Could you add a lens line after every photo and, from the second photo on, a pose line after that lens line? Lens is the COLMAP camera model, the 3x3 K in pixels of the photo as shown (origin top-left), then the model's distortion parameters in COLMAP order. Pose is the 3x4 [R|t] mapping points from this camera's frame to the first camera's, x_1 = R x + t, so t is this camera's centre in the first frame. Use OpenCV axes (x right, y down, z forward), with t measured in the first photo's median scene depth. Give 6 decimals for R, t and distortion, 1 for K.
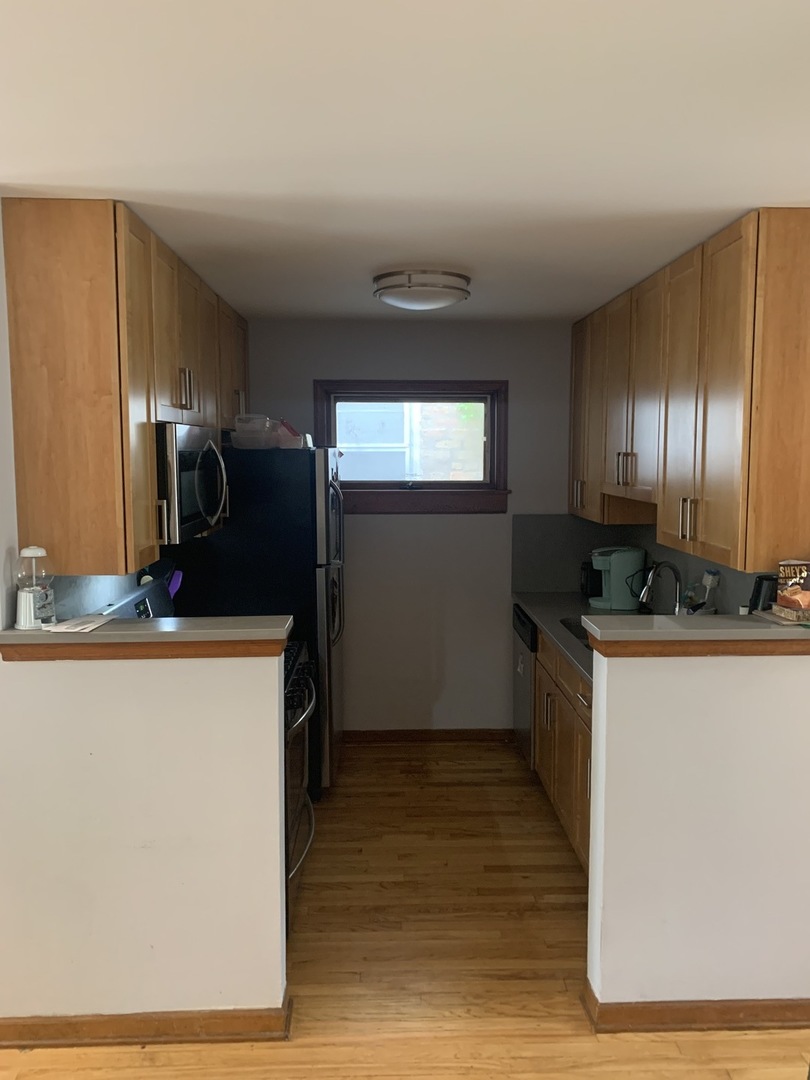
lens RADIAL K [[819.0, 0, 407.2], [0, 819.0, 537.9], [0, 0, 1]] dist [0.041112, -0.044712]
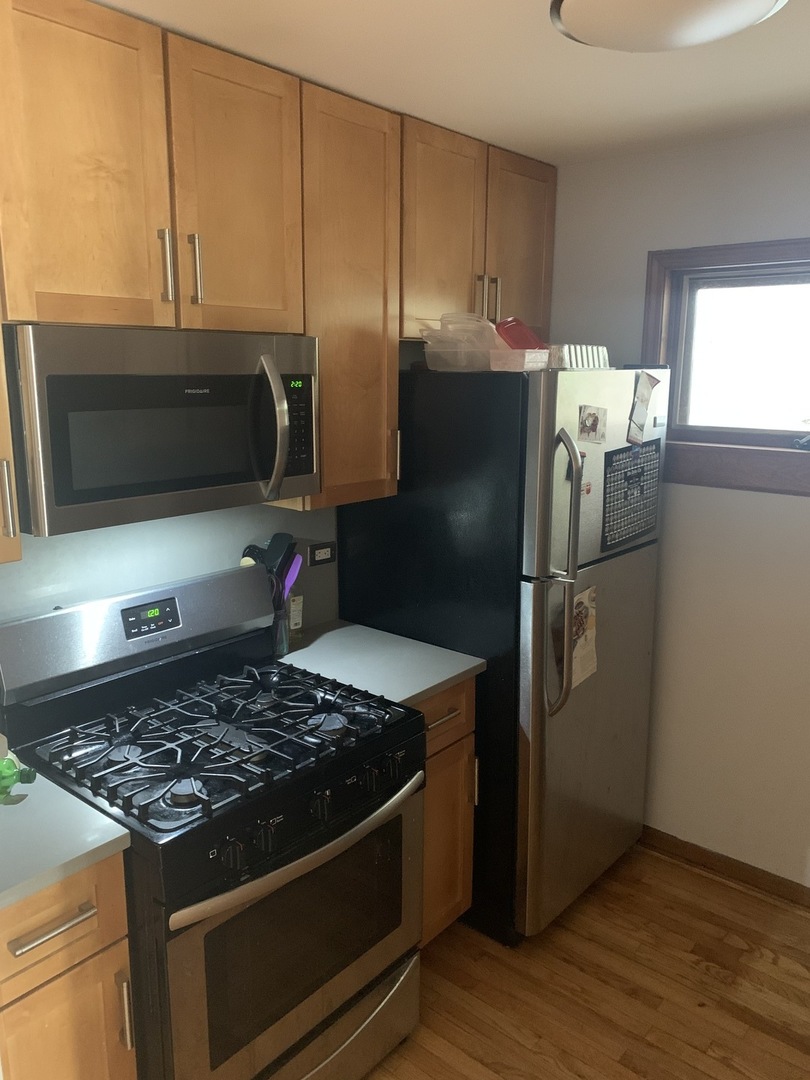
lens RADIAL K [[819.0, 0, 401.7], [0, 819.0, 538.9], [0, 0, 1]] dist [0.041112, -0.044712]
pose [[0.737783, 0.144571, -0.659376, 0.181134], [-0.079458, 0.988606, 0.127849, -0.053227], [0.670346, -0.041932, 0.740863, 0.456381]]
